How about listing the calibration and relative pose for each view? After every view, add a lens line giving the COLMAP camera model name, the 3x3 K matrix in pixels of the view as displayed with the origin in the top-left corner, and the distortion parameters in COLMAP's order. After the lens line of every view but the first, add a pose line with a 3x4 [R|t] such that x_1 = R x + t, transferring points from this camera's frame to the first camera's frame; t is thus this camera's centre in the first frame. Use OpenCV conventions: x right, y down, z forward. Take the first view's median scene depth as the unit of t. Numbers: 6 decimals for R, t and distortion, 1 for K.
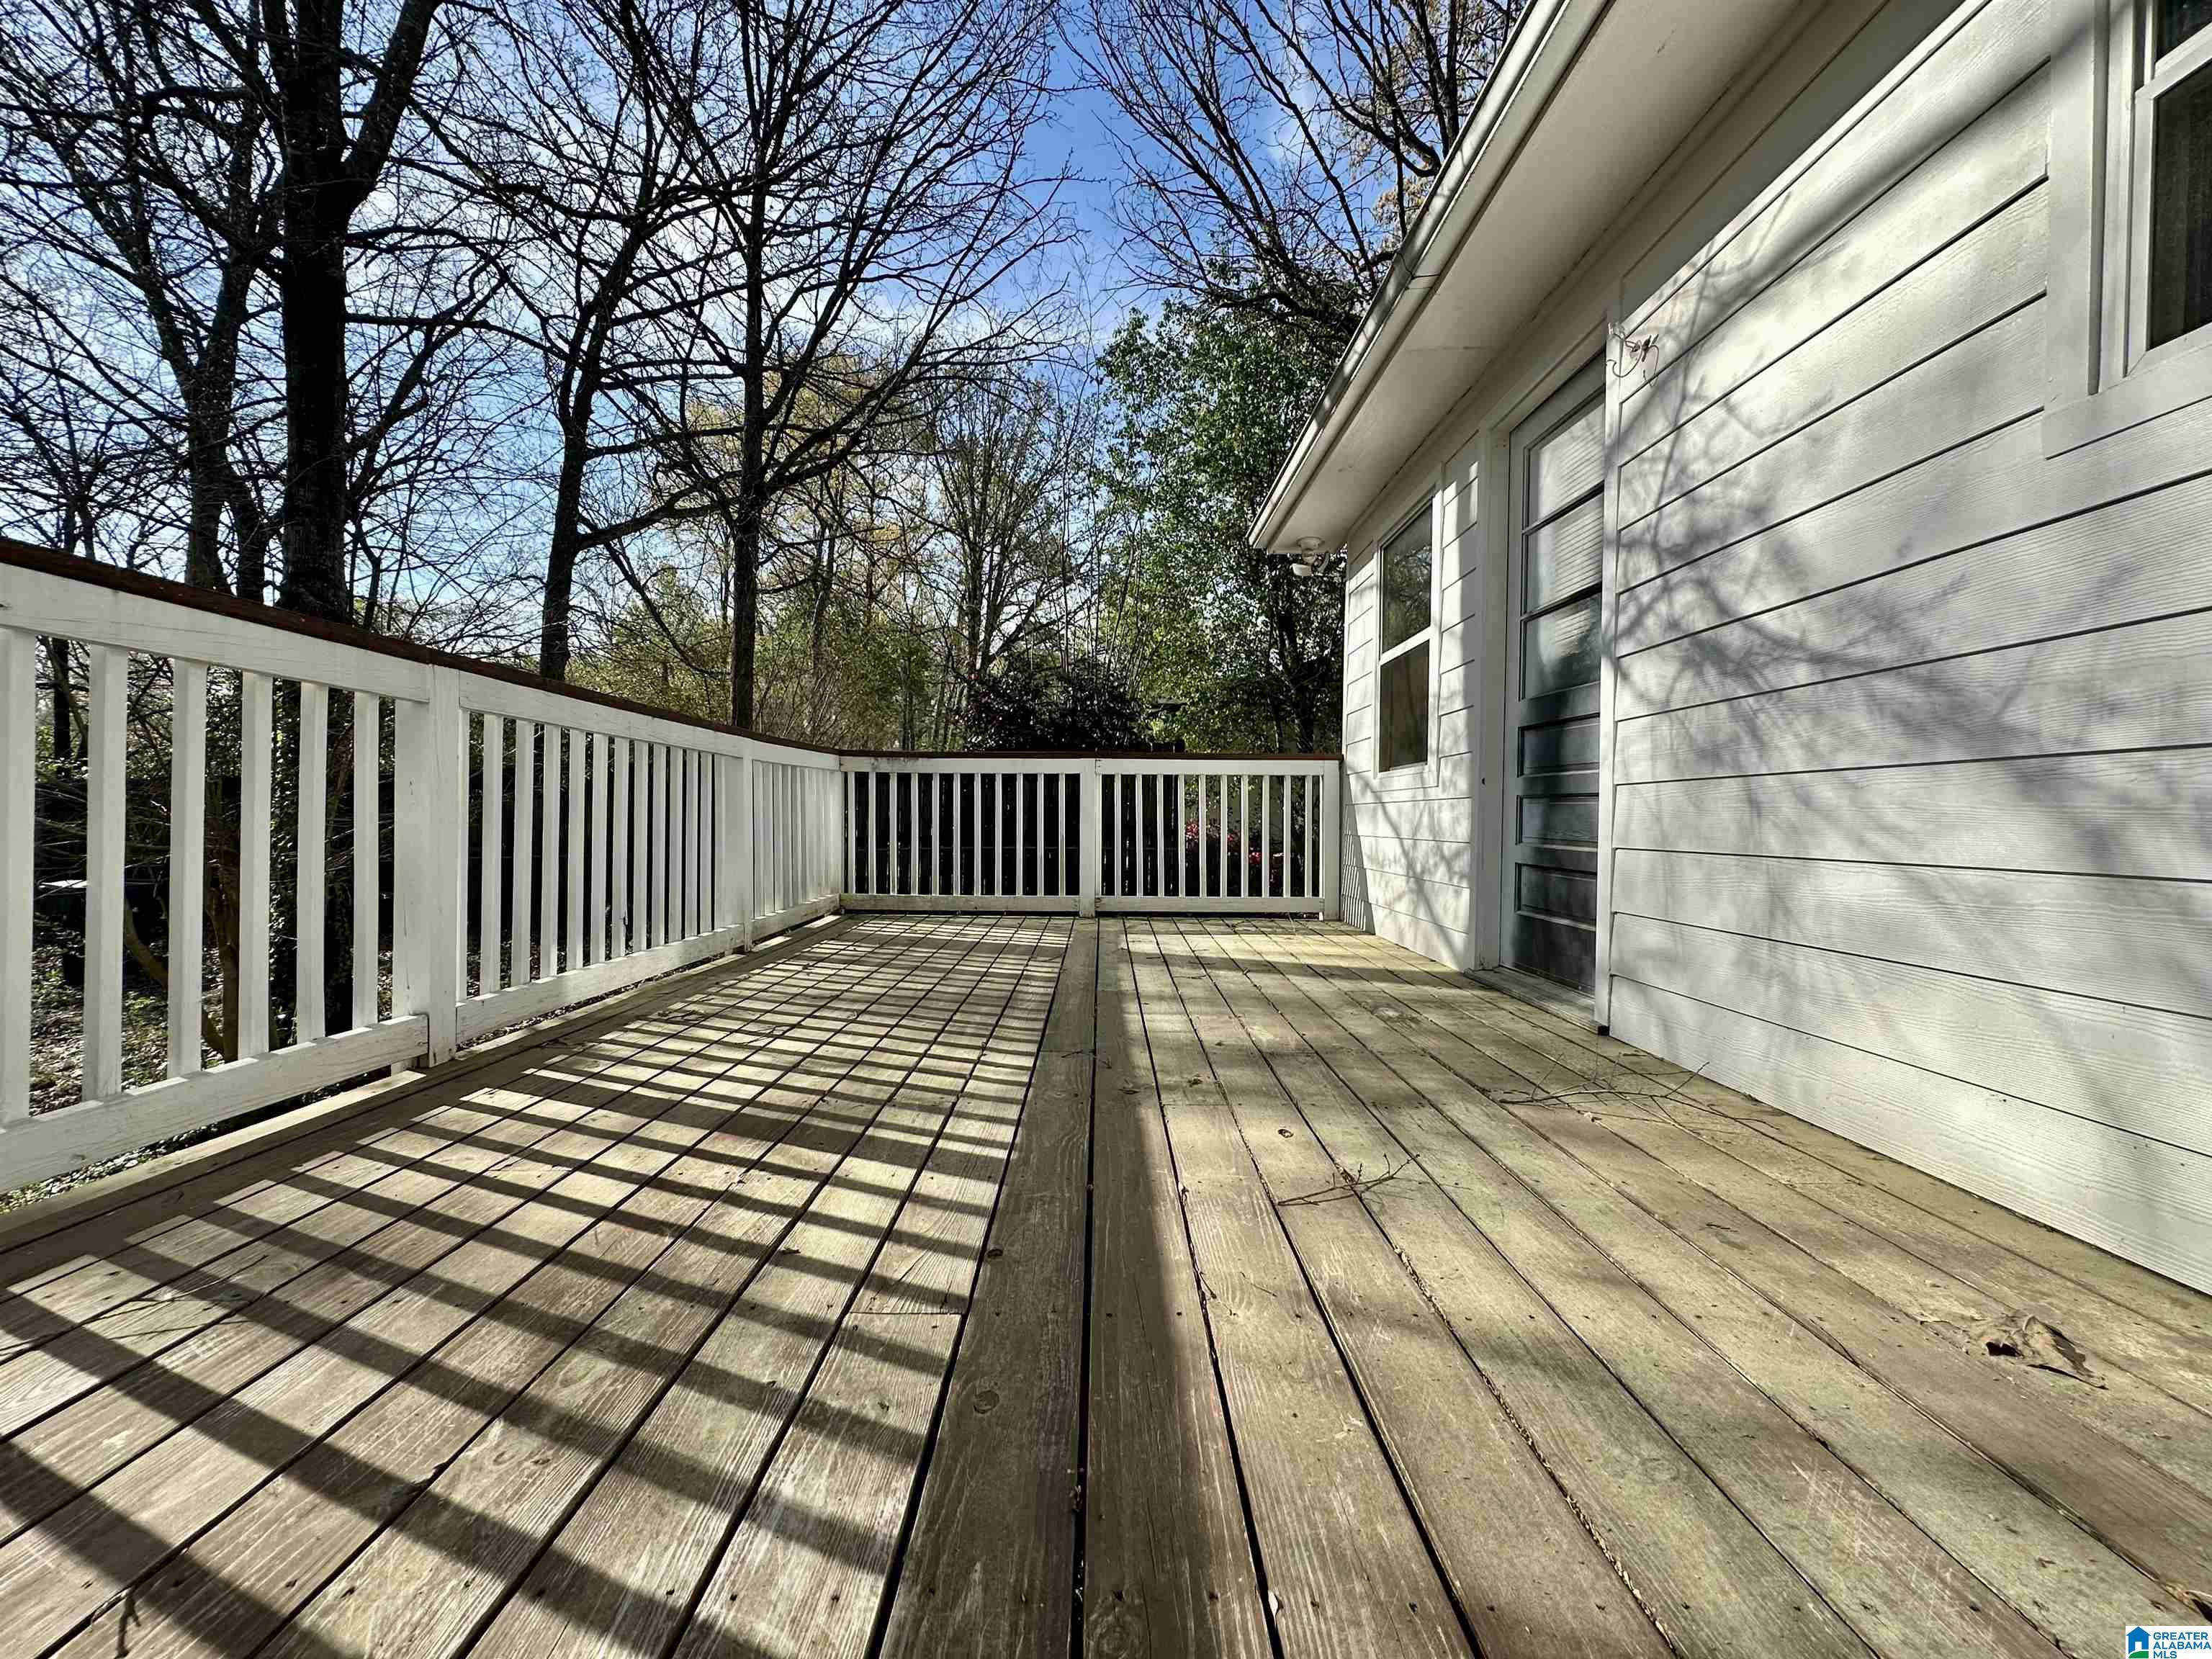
lens RADIAL K [[883.8, 0, 1119.3], [0, 883.8, 831.9], [0, 0, 1]] dist [0.000787, -0.000437]
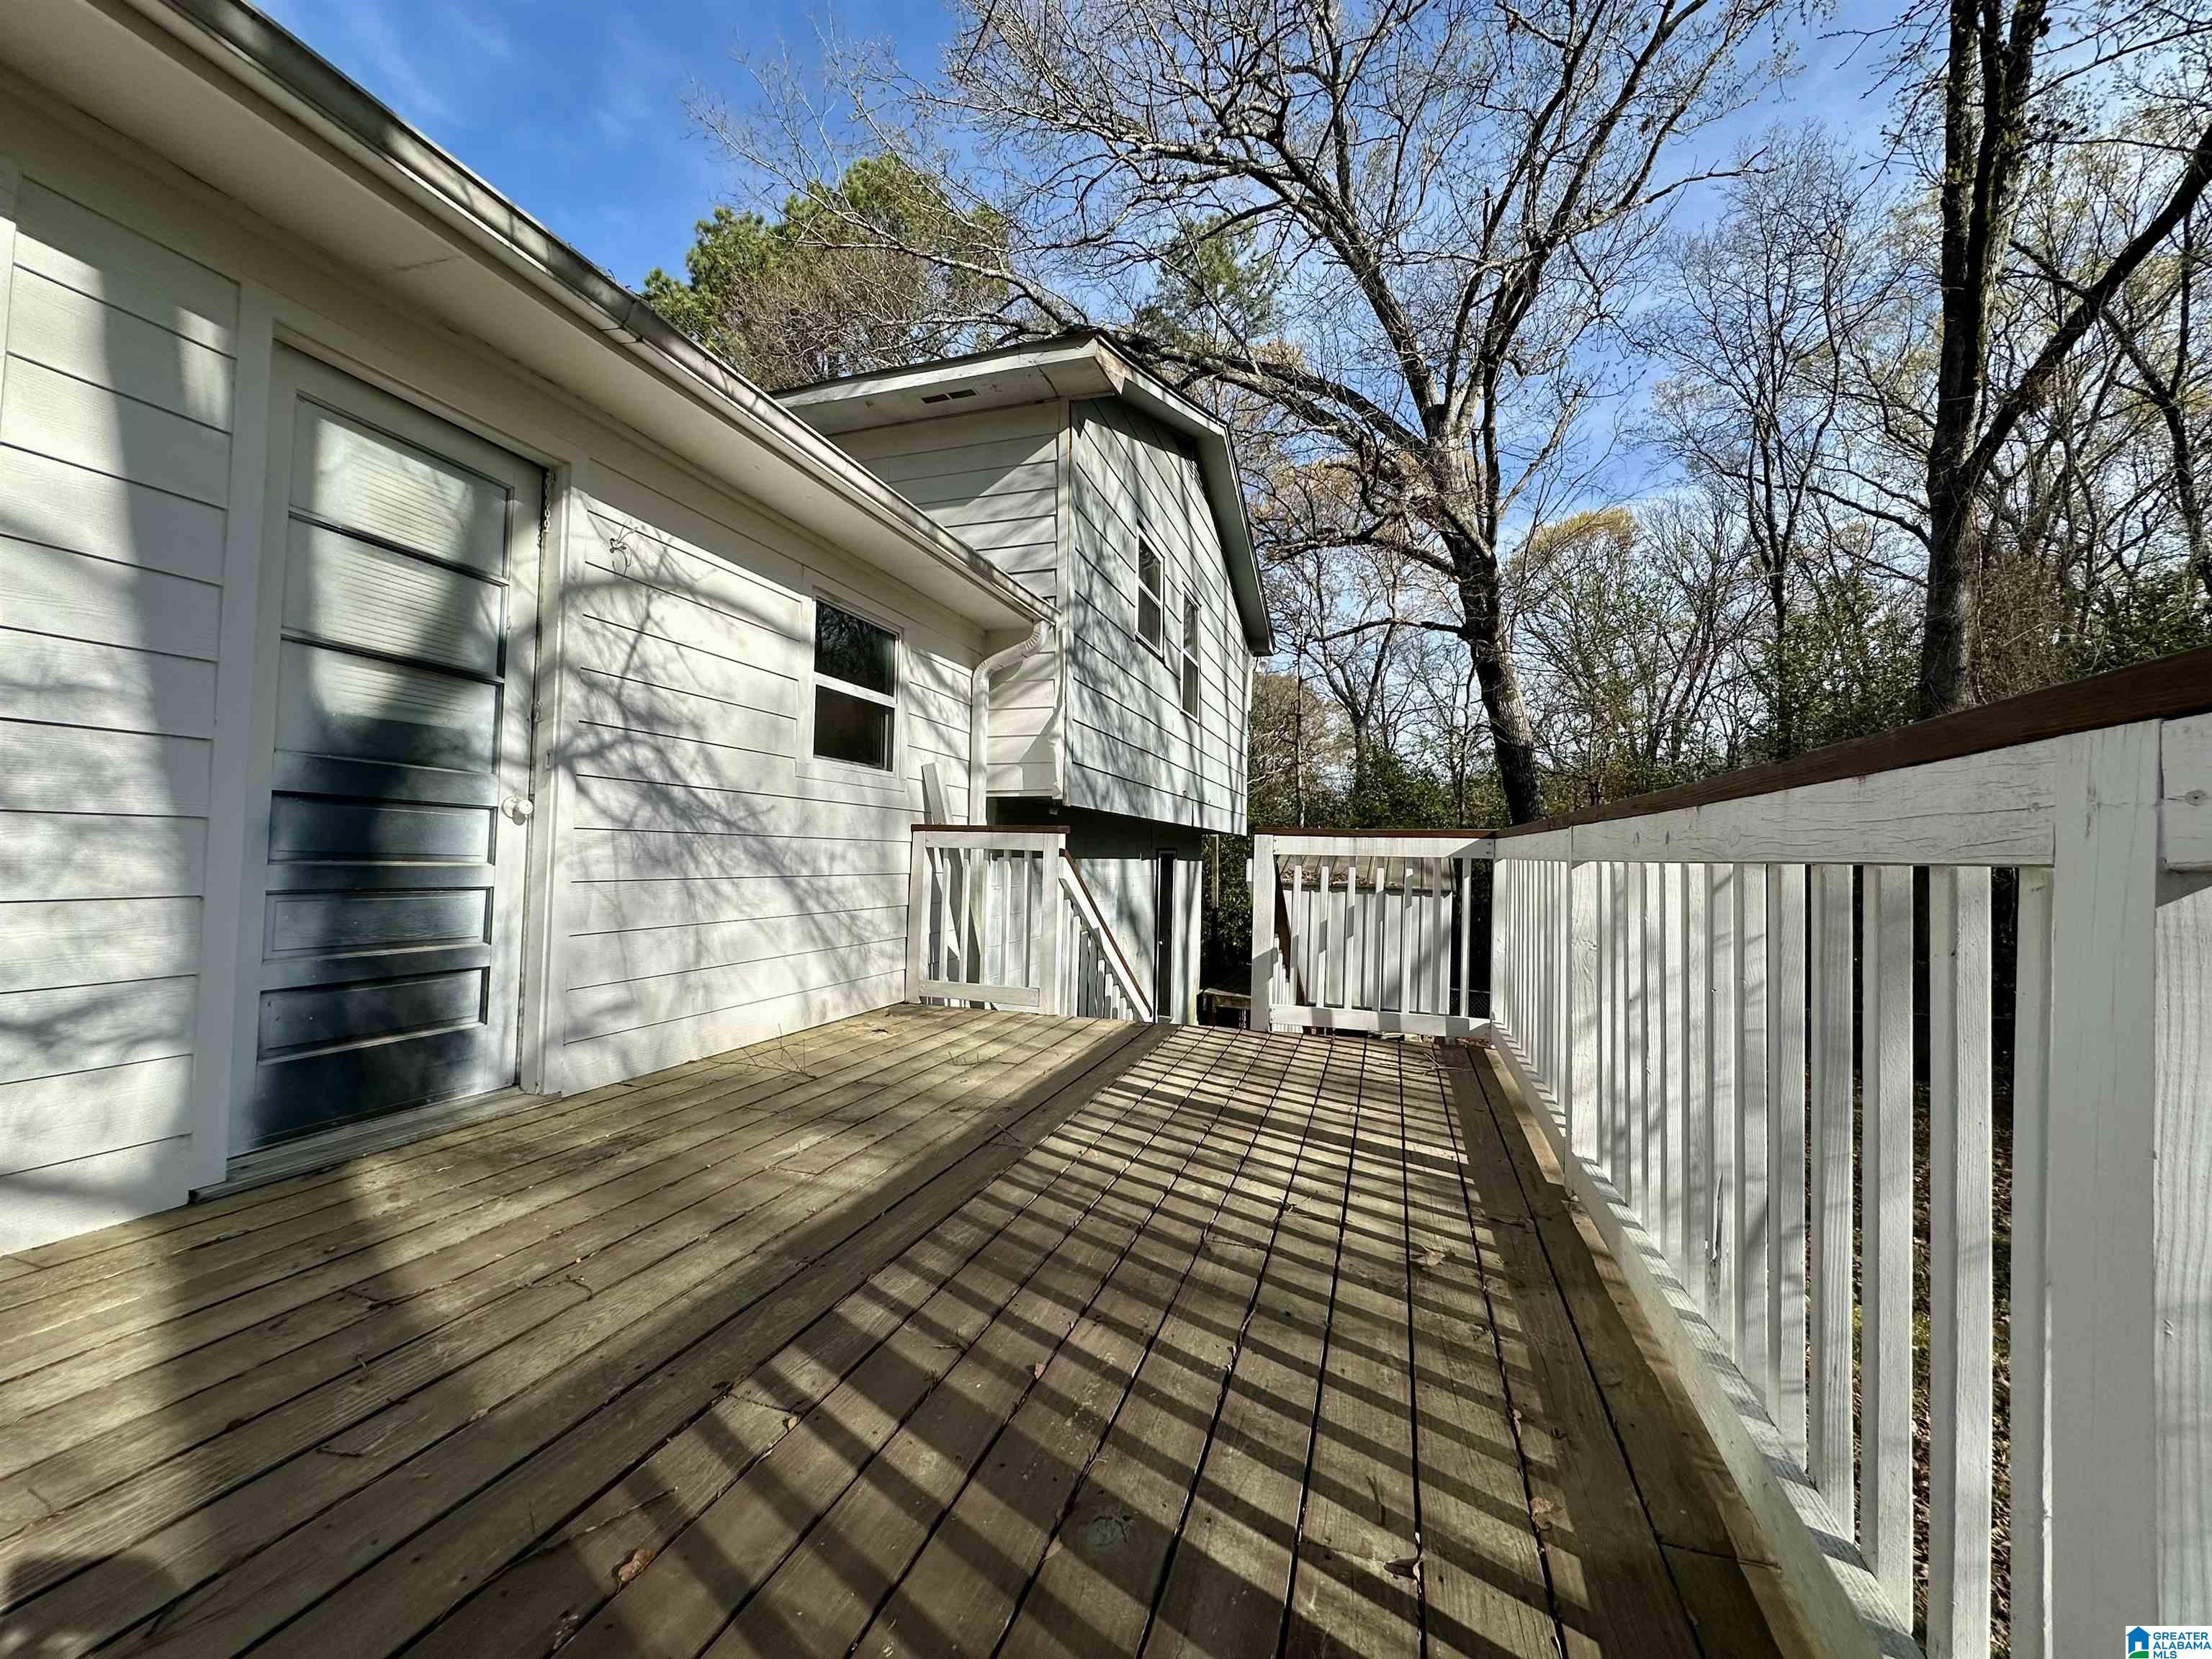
lens RADIAL K [[883.8, 0, 1100.6], [0, 883.8, 823.2], [0, 0, 1]] dist [0.000787, -0.000437]
pose [[-0.944716, -0.021696, 0.327172, -0.598096], [-0.029727, 0.999367, -0.019563, -0.156521], [-0.326541, -0.028208, -0.944762, 2.312603]]
